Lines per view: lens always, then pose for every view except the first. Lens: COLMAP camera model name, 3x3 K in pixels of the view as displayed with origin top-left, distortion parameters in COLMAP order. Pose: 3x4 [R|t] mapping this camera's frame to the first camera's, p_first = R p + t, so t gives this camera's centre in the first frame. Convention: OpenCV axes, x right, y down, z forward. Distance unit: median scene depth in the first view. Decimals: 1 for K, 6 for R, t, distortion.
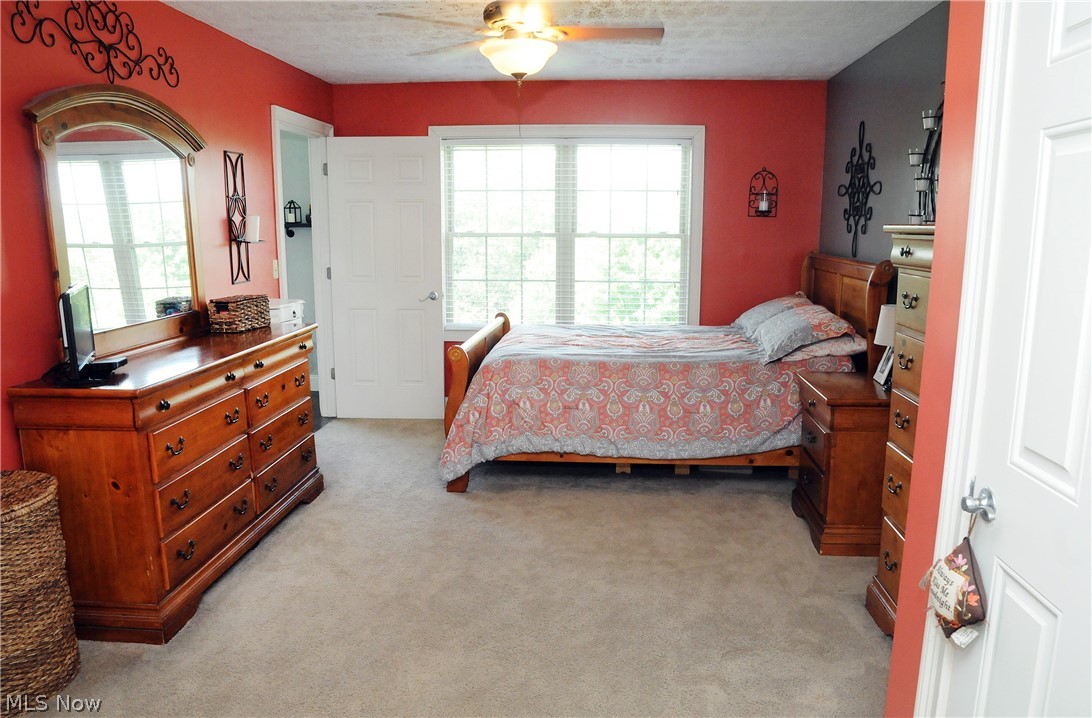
lens RADIAL K [[771.7, 0, 535.3], [0, 771.7, 359.5], [0, 0, 1]] dist [-0.068702, 0.019707]
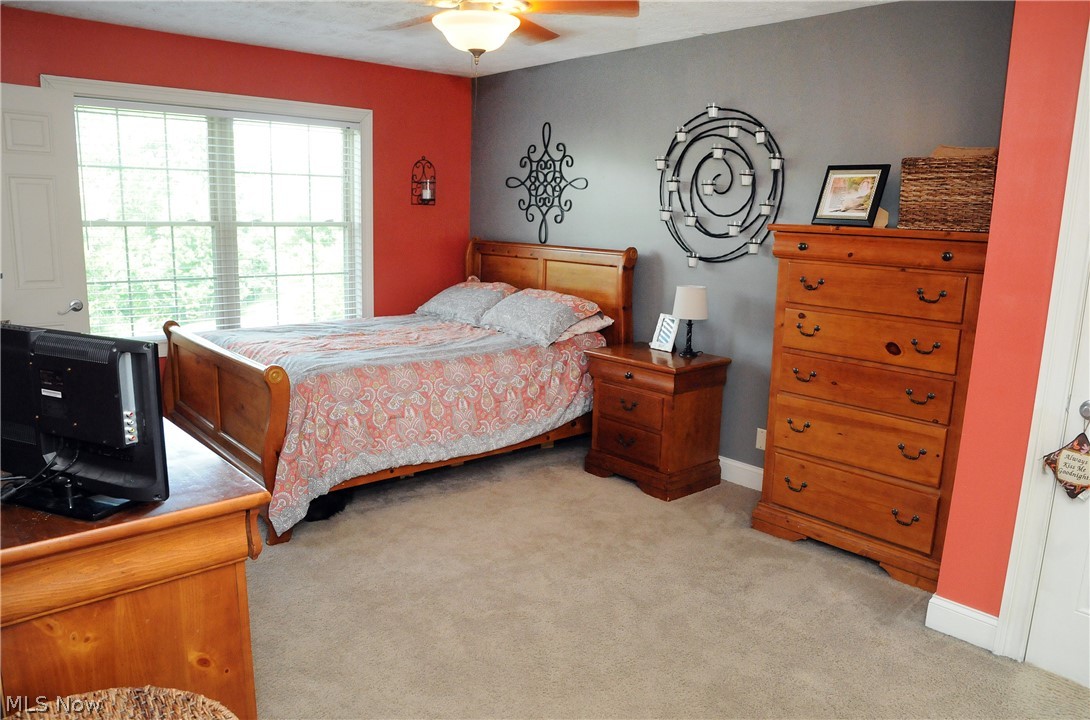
lens RADIAL K [[770.3, 0, 535.2], [0, 770.3, 363.9], [0, 0, 1]] dist [-0.068702, 0.019707]
pose [[0.714021, -0.121198, 0.689555, -0.446378], [0.102561, 0.992384, 0.068224, -0.043670], [-0.692572, 0.022008, 0.721013, 0.230464]]
